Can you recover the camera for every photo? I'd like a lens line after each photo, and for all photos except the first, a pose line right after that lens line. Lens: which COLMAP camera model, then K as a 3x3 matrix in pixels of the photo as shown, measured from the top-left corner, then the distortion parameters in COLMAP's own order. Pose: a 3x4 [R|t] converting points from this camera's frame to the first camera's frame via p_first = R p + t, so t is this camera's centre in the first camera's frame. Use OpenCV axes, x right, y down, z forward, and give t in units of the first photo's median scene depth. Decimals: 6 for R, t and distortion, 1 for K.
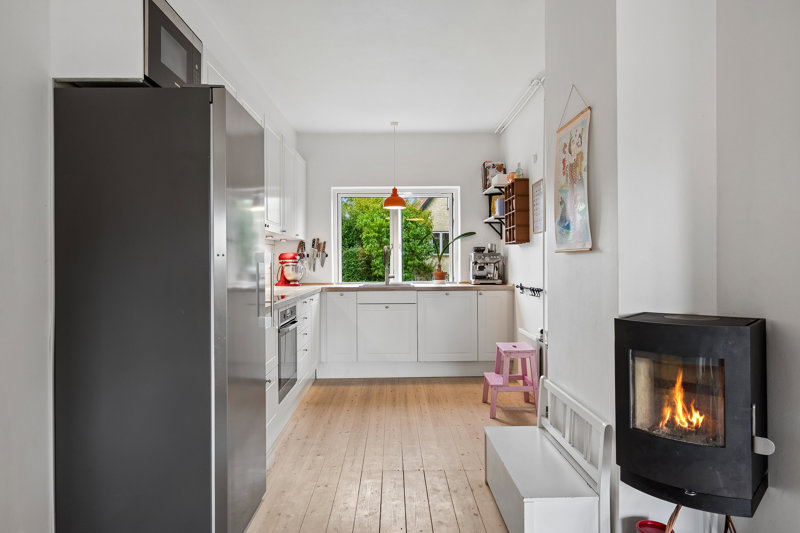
lens RADIAL K [[483.4, 0, 398.6], [0, 483.4, 264.7], [0, 0, 1]] dist [0.001920, 0.000026]
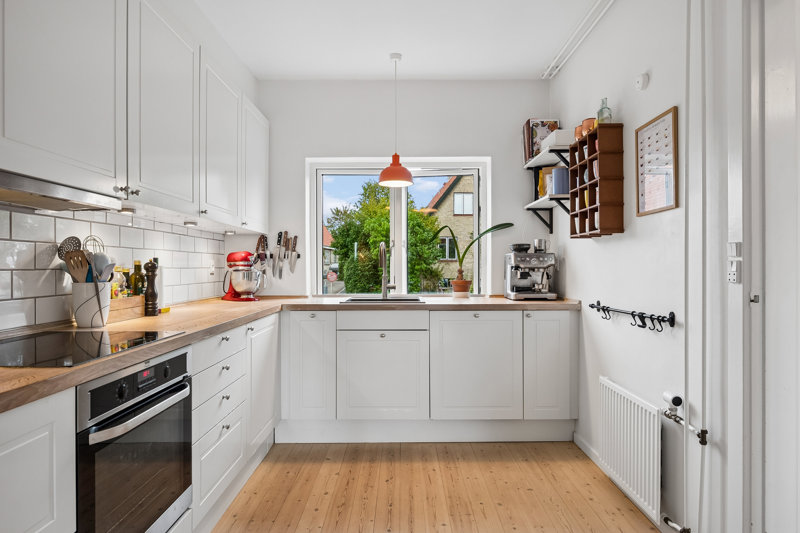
lens RADIAL K [[461.2, 0, 401.8], [0, 461.2, 267.3], [0, 0, 1]] dist [-0.002851, 0.000058]
pose [[0.999946, 0.004069, -0.009535, 0.006472], [-0.004106, 0.999984, -0.003904, -0.000984], [0.009519, 0.003943, 0.999947, 0.356978]]
